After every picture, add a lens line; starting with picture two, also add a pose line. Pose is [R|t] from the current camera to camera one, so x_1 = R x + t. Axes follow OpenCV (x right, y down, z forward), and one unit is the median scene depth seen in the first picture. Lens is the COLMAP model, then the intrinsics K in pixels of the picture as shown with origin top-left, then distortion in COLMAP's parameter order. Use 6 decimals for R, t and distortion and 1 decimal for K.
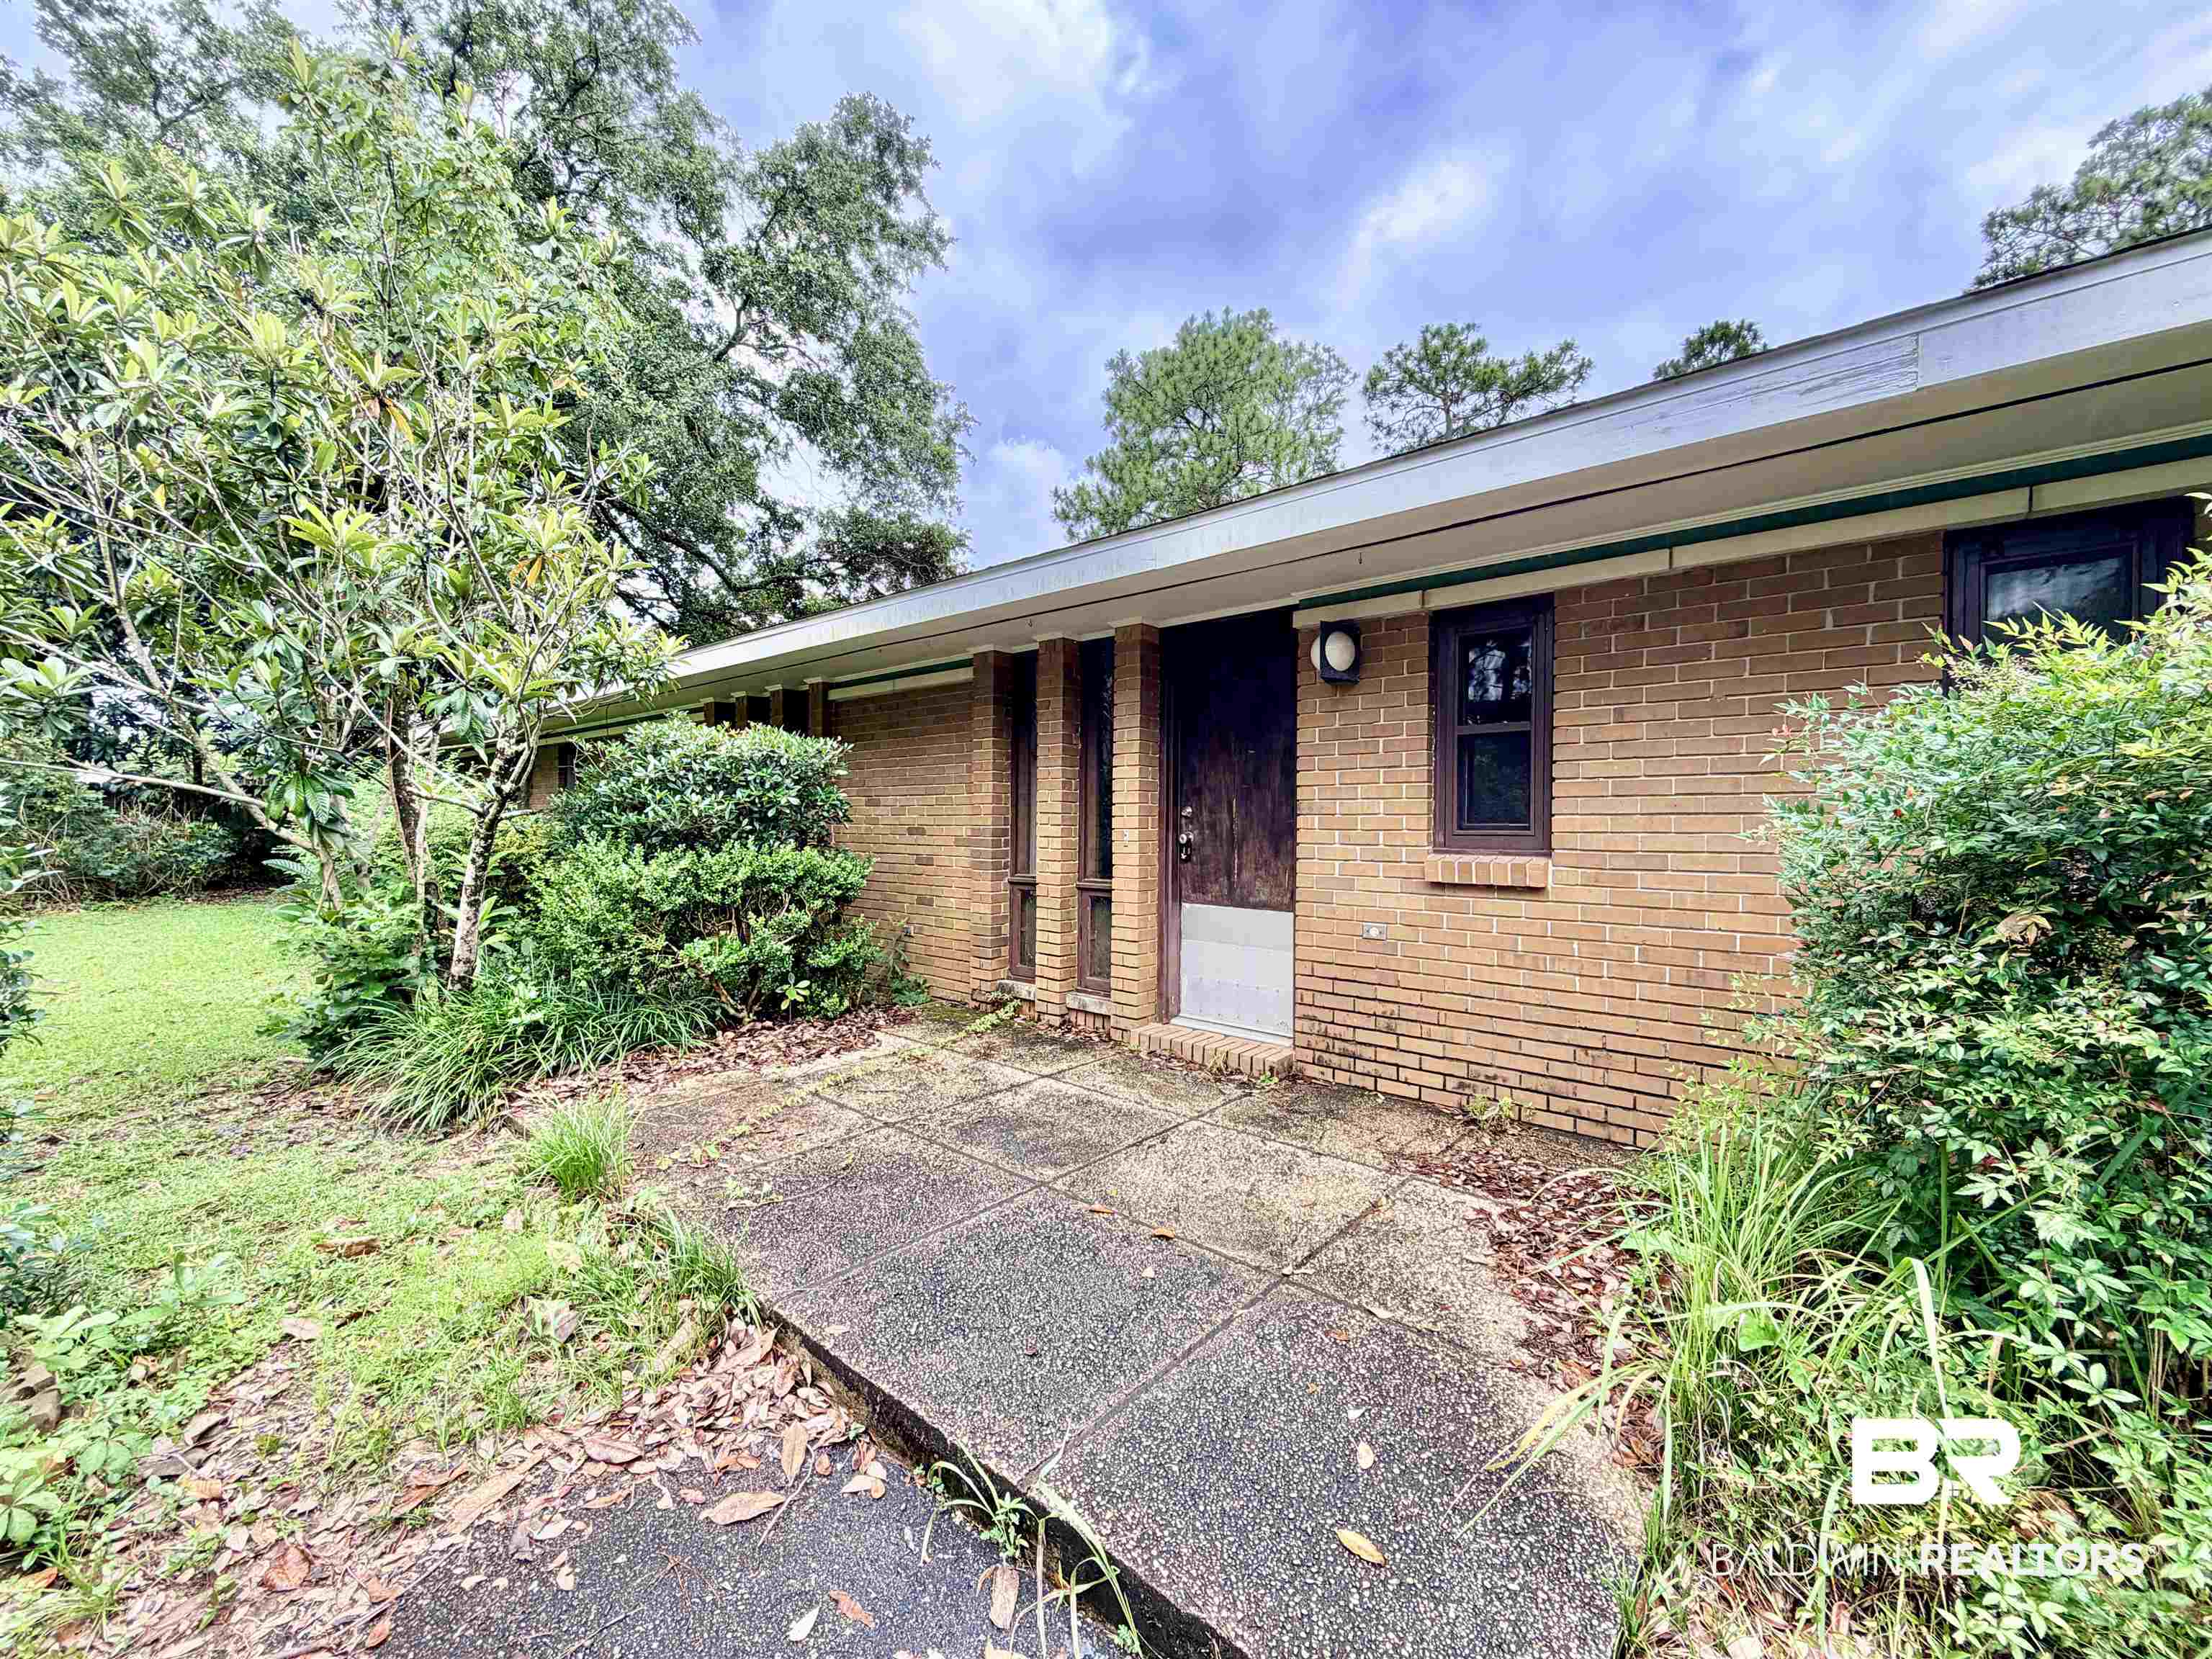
lens RADIAL K [[885.7, 0, 1097.9], [0, 885.7, 831.5], [0, 0, 1]] dist [-0.001366, -0.000290]
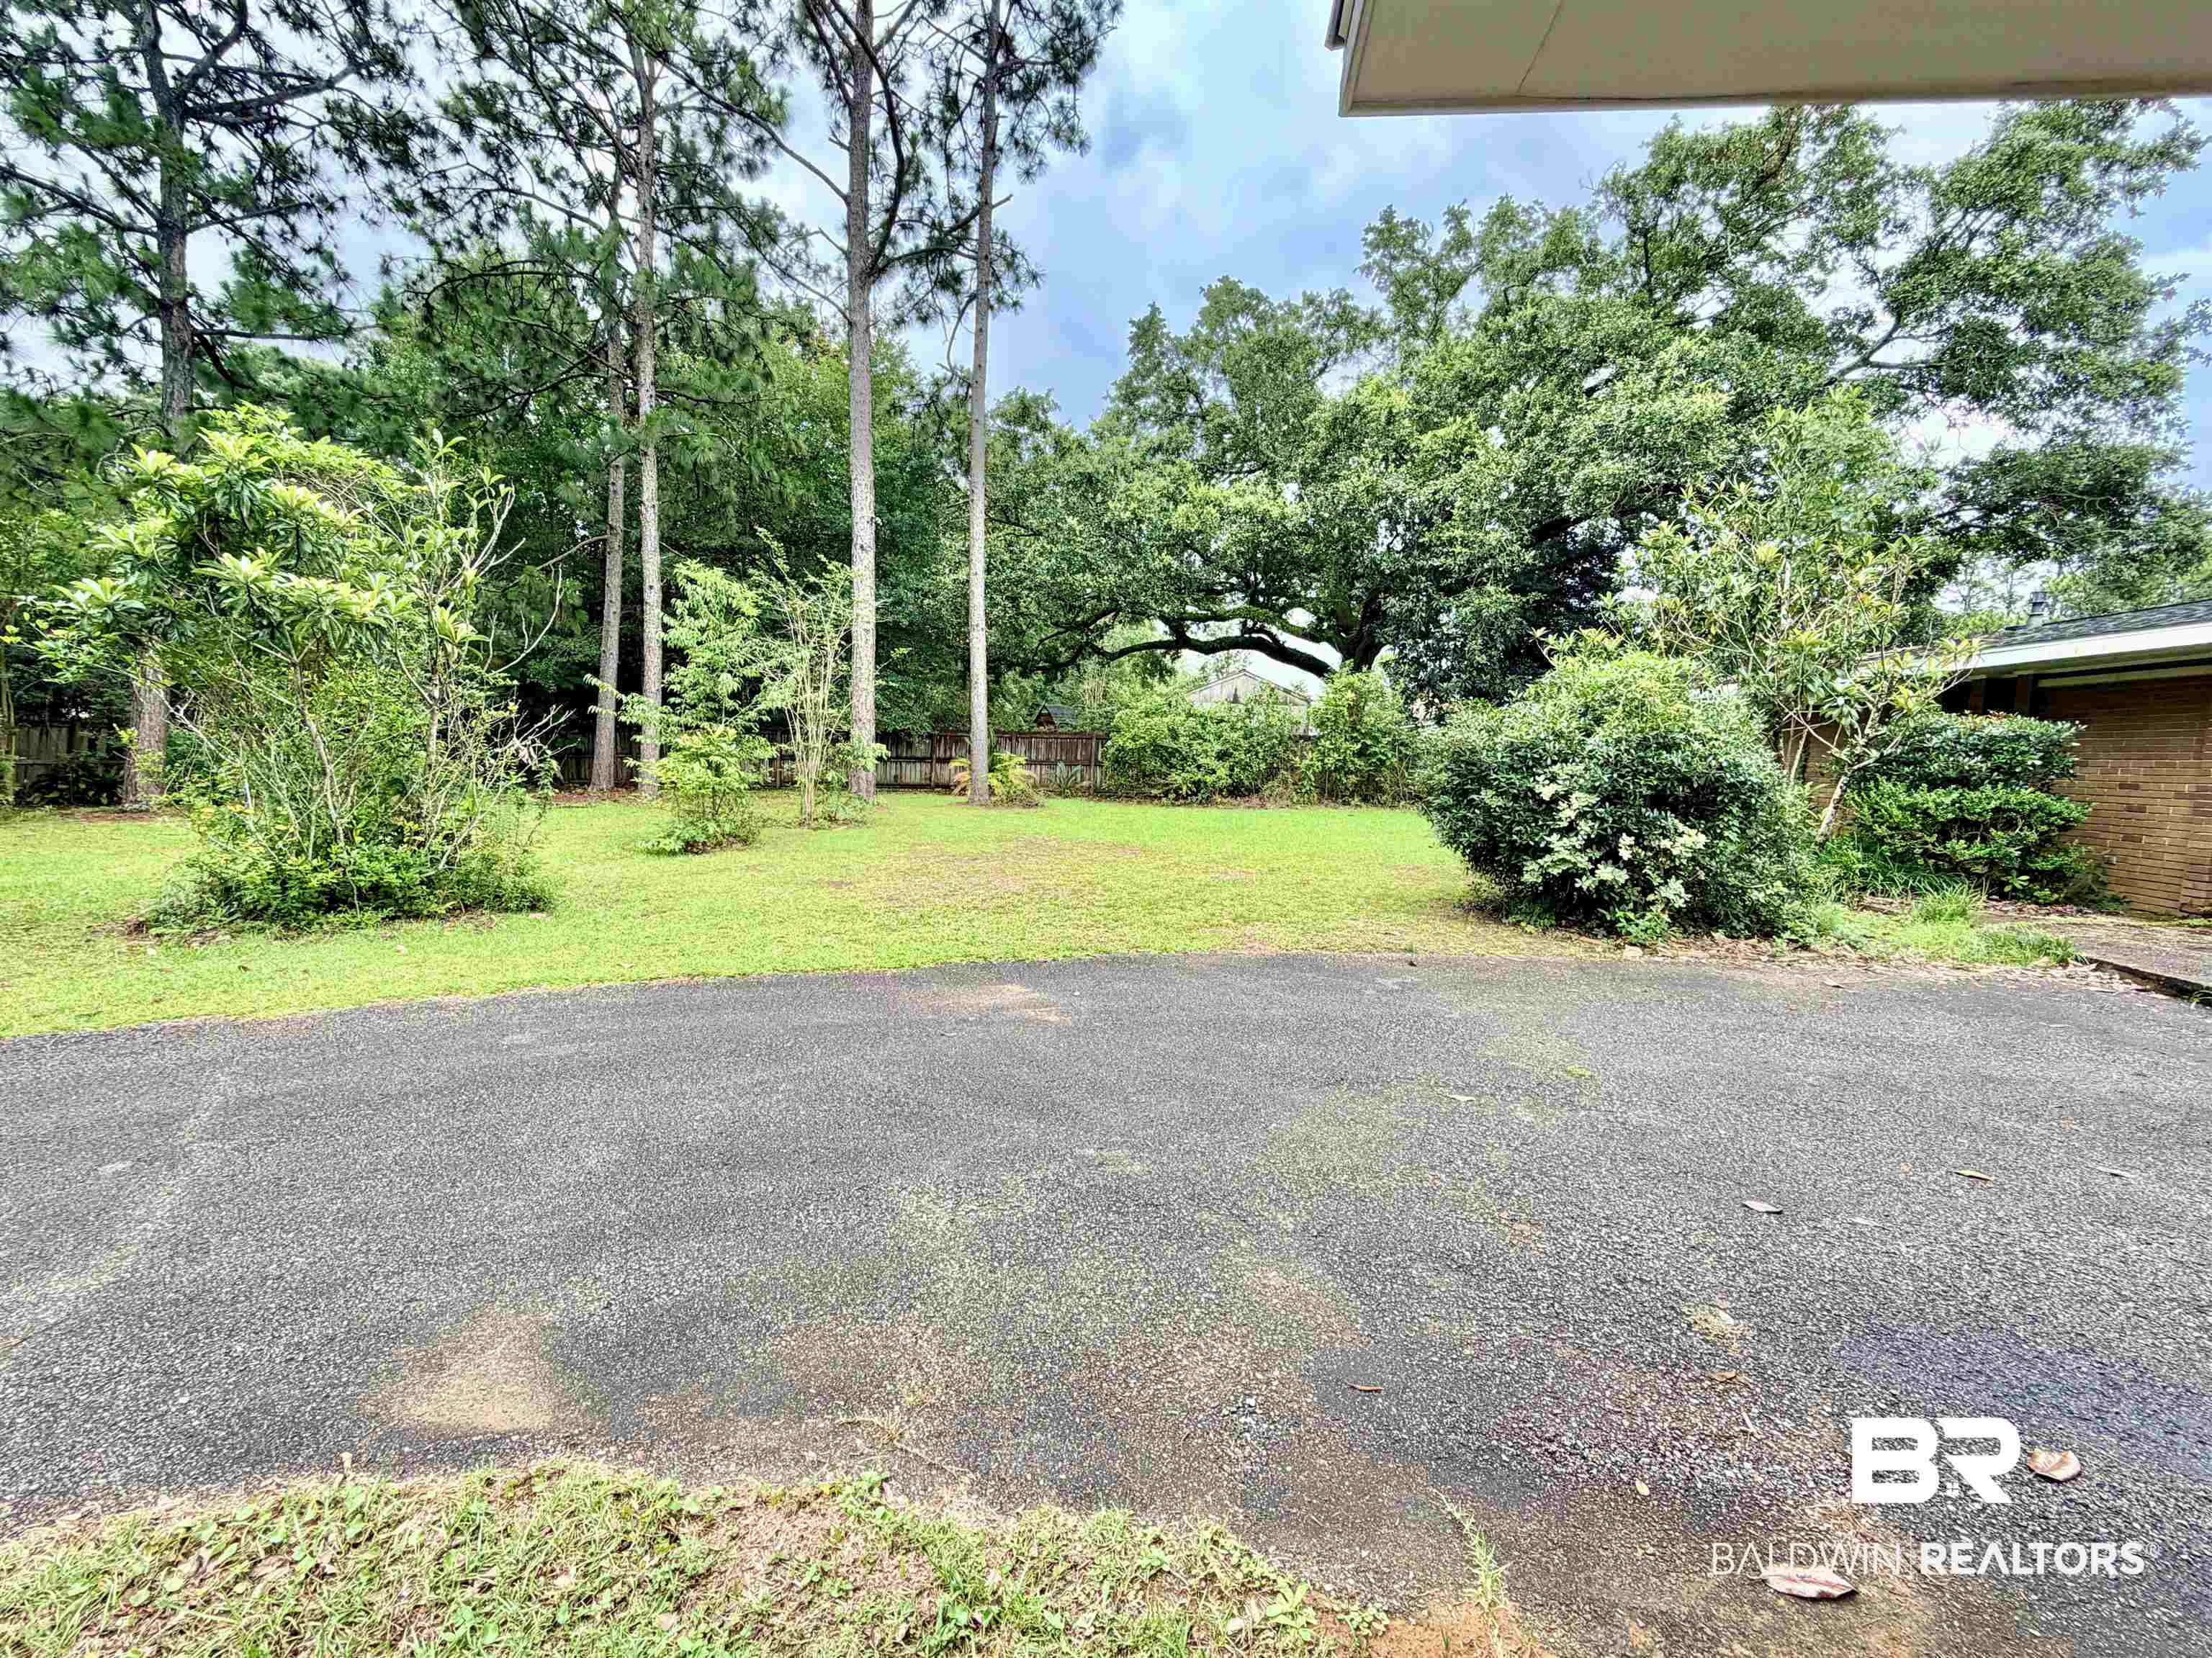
lens RADIAL K [[885.6, 0, 1097.9], [0, 885.6, 831.0], [0, 0, 1]] dist [-0.001366, -0.000290]
pose [[0.548901, 0.092269, -0.830779, 0.065995], [-0.045564, 0.995714, 0.080483, 0.037692], [0.834645, -0.006323, 0.550753, -1.283784]]
